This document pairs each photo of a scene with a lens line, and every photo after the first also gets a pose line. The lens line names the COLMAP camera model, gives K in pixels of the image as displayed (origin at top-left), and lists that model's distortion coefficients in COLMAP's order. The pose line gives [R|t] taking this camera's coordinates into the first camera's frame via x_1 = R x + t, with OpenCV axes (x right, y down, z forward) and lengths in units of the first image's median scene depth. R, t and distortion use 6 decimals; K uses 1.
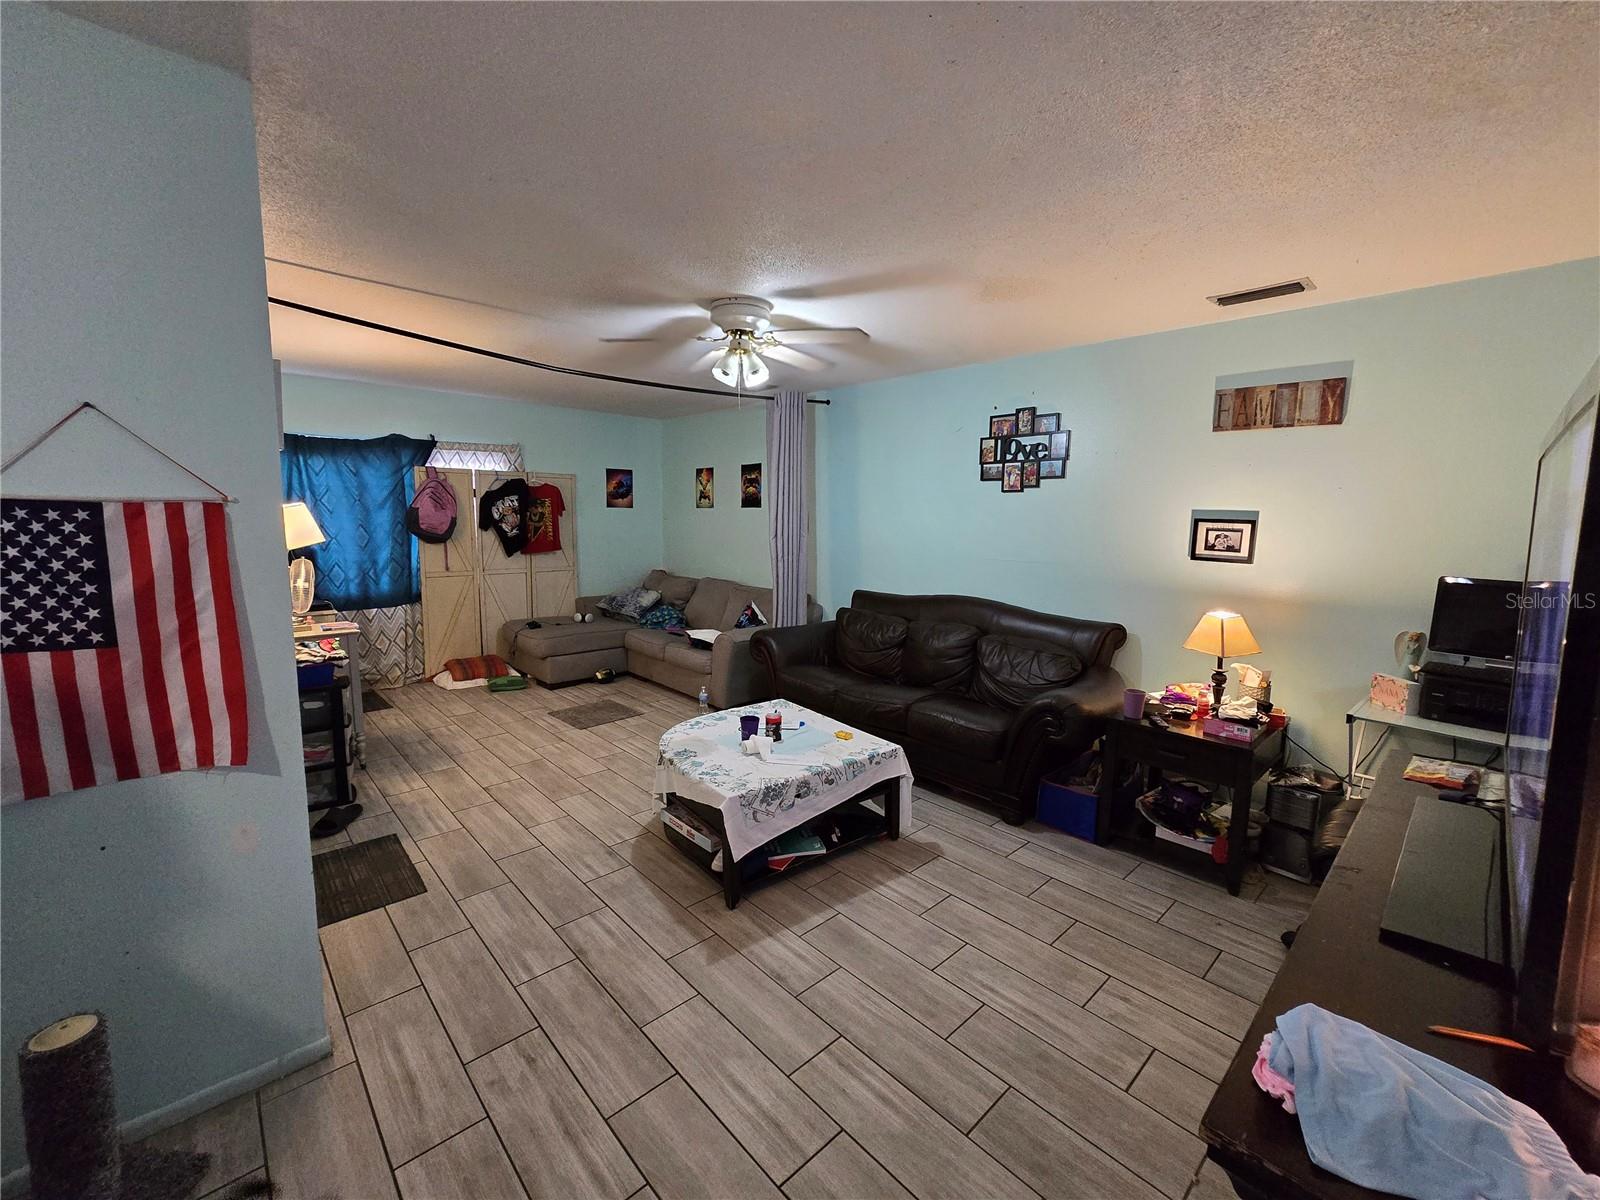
lens RADIAL K [[652.5, 0, 796.5], [0, 652.5, 597.6], [0, 0, 1]] dist [0.001766, -0.000189]
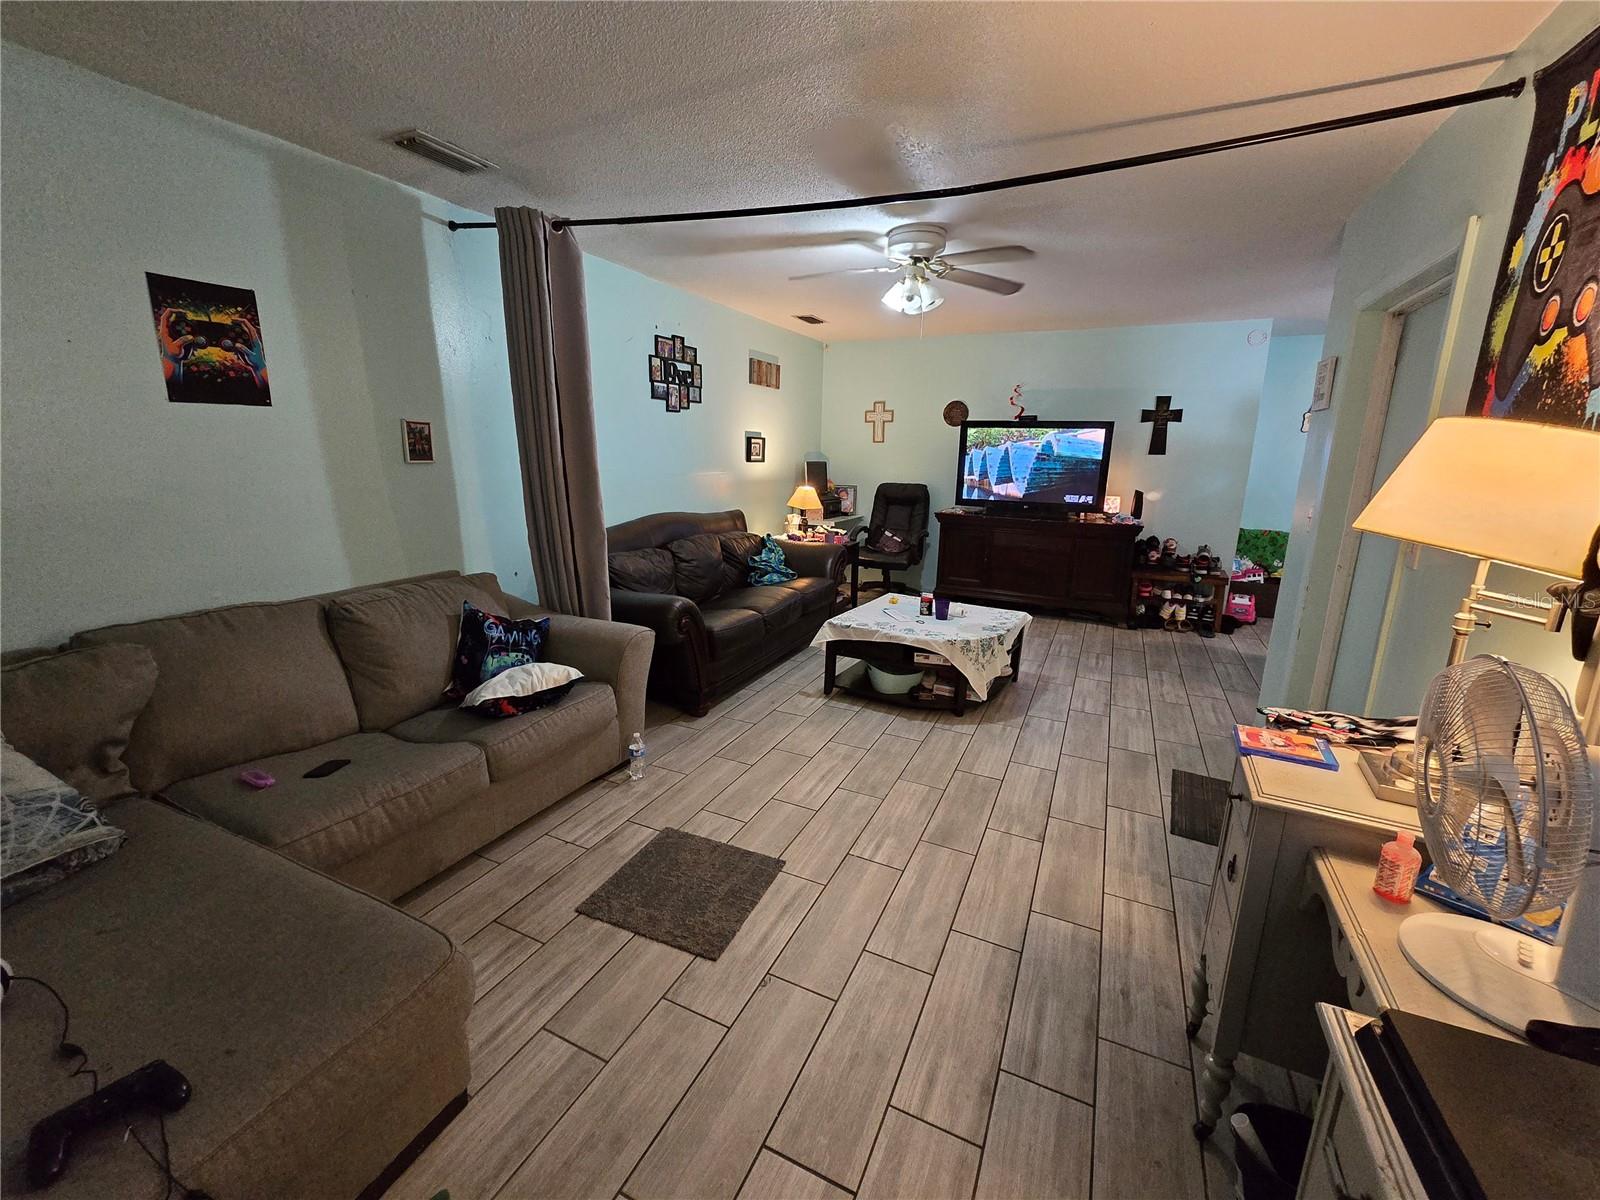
lens RADIAL K [[652.5, 0, 797.4], [0, 652.5, 597.1], [0, 0, 1]] dist [0.001766, -0.000189]
pose [[-0.363838, -0.232465, 0.901988, -0.840728], [0.095583, 0.953927, 0.284406, -0.160428], [-0.926545, 0.189692, -0.324855, 1.252935]]
